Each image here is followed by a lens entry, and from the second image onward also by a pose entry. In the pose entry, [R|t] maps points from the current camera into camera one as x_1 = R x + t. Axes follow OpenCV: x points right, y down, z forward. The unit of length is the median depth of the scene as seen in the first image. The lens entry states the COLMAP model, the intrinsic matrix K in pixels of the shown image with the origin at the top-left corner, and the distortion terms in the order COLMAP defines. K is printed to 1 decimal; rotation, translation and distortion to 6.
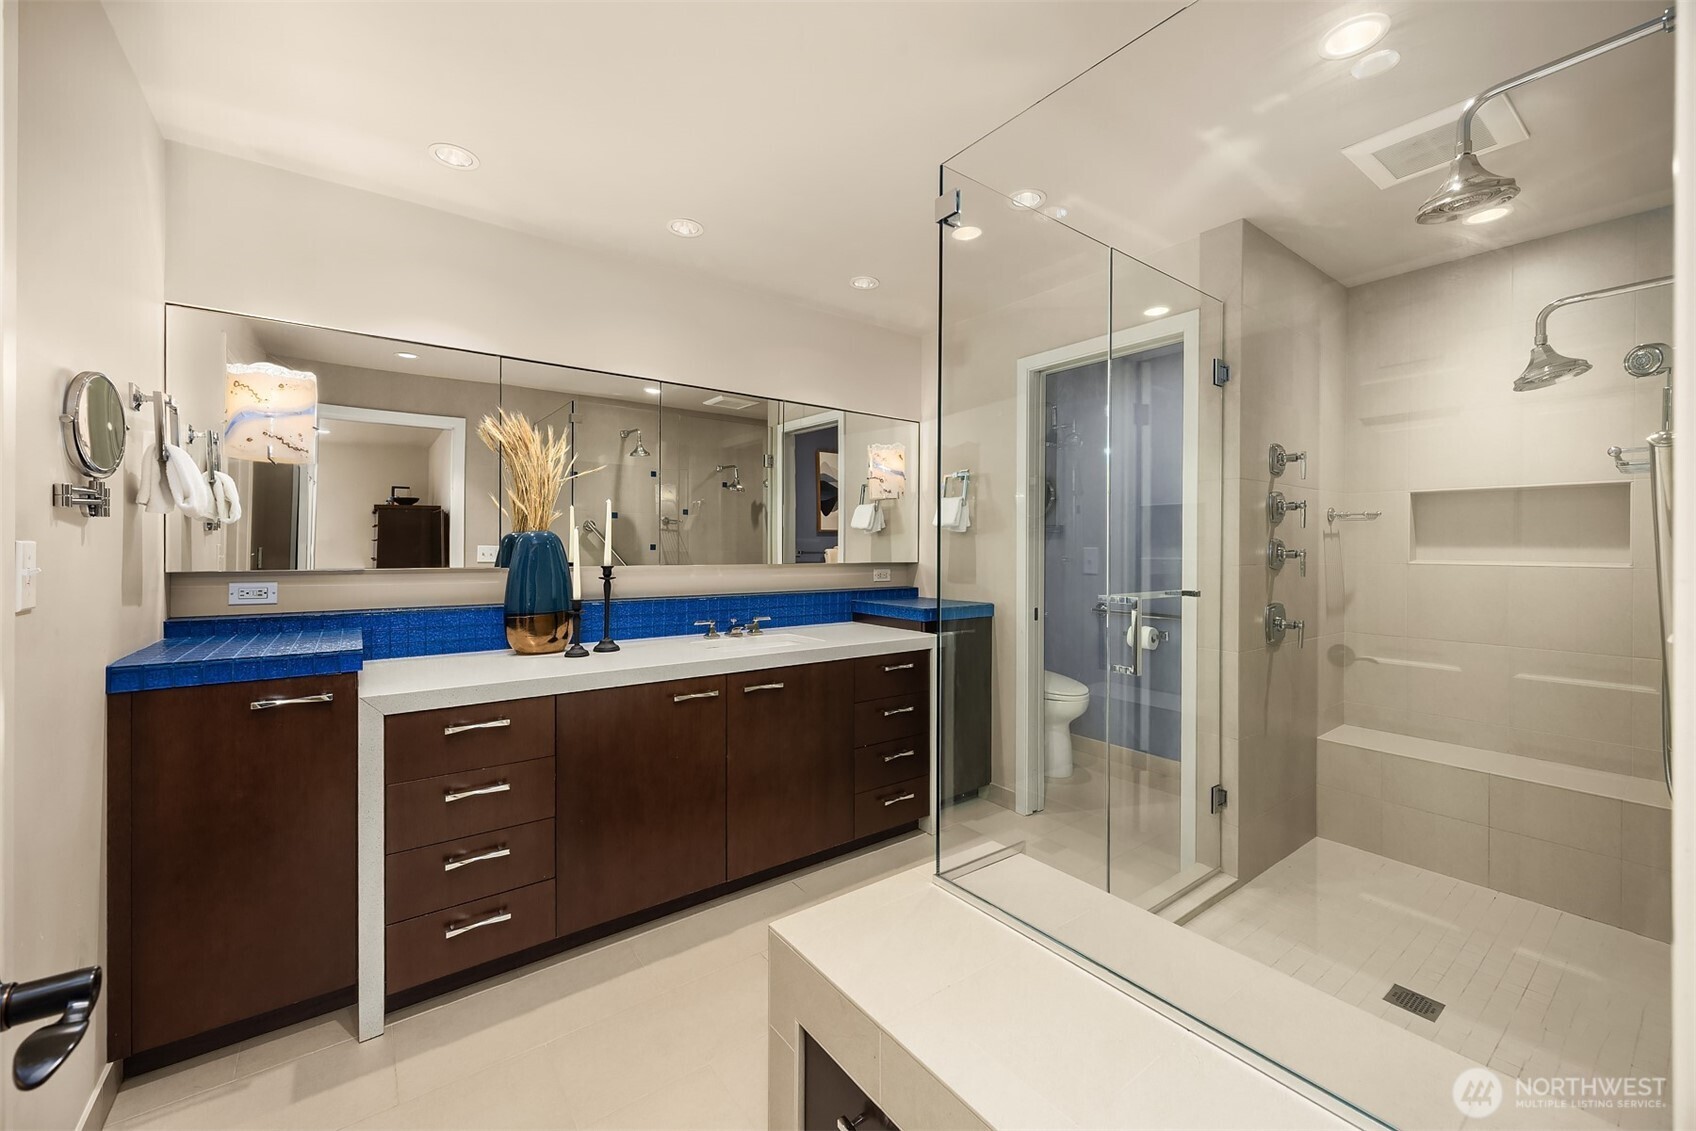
lens RADIAL K [[655.8, 0, 838.7], [0, 655.8, 564.8], [0, 0, 1]] dist [0.002365, 0.000063]
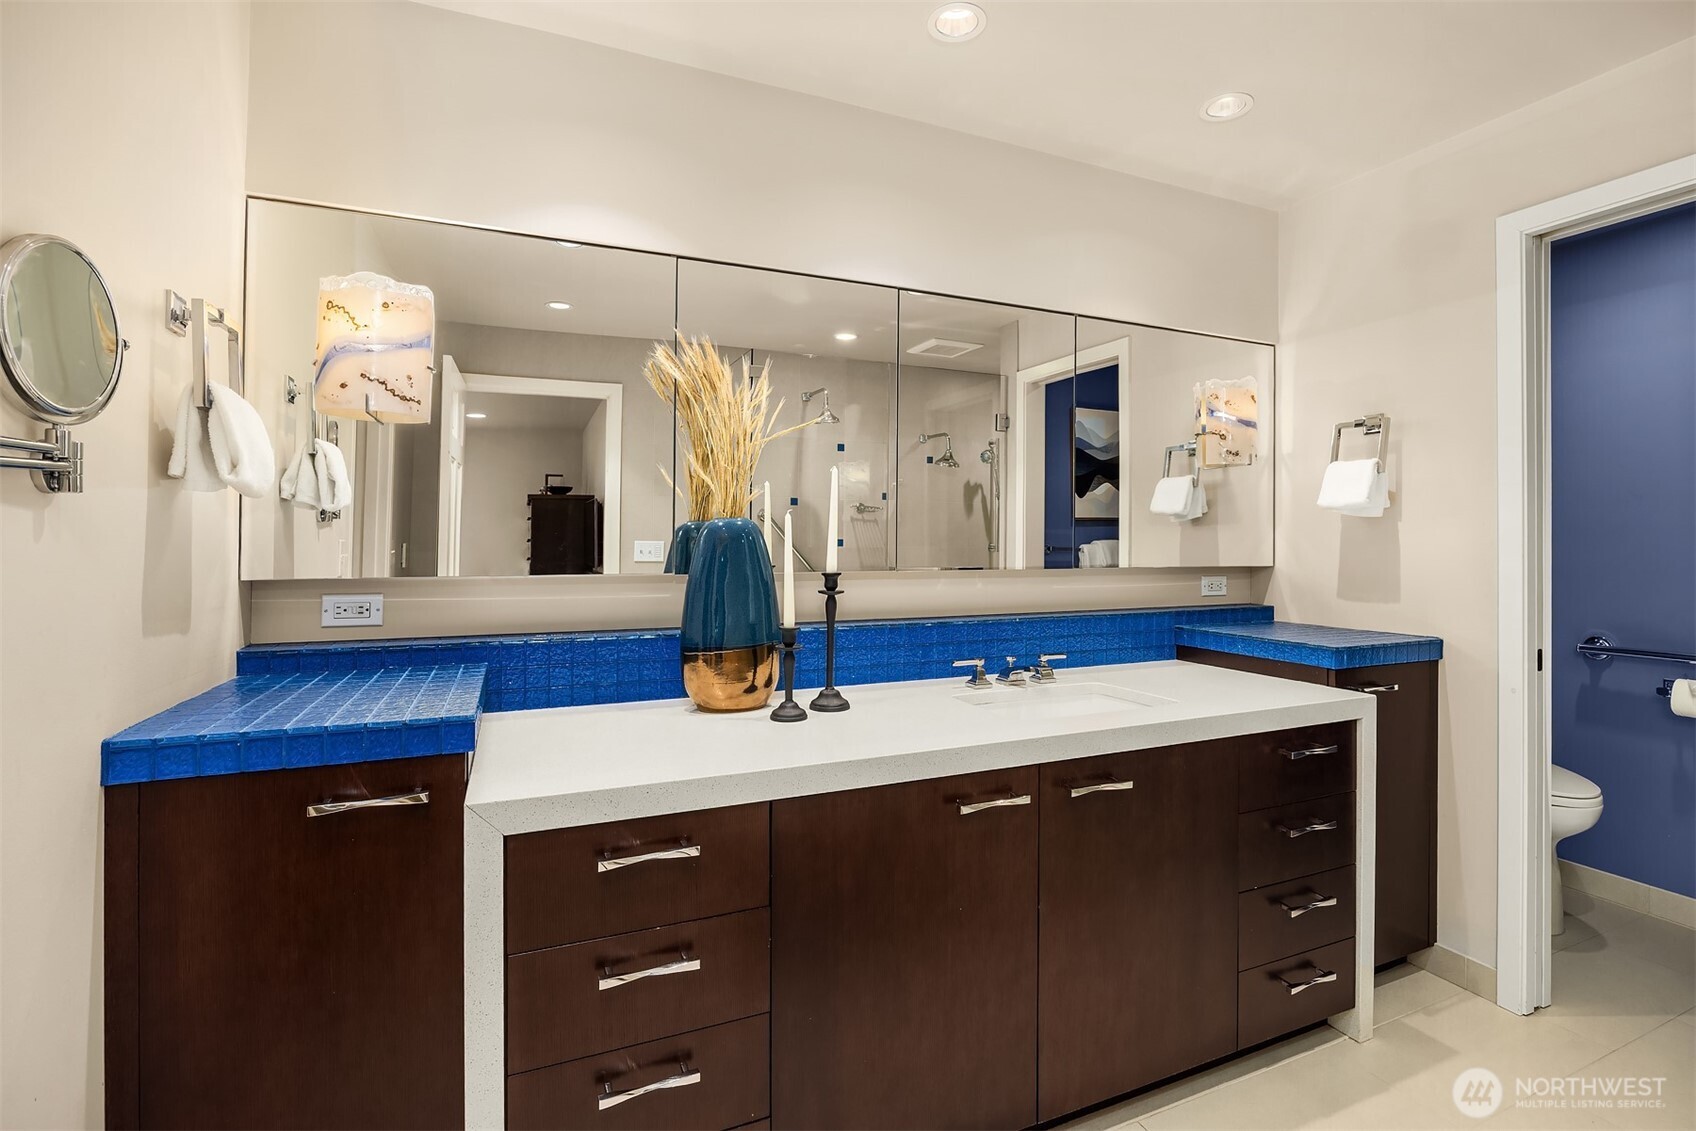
lens RADIAL K [[828.1, 0, 860.7], [0, 828.1, 558.7], [0, 0, 1]] dist [-0.020451, 0.002675]
pose [[0.973051, 0.003760, -0.230559, -0.142670], [-0.005276, 0.999968, -0.005958, -0.007298], [0.230530, 0.007014, 0.973040, 0.236058]]
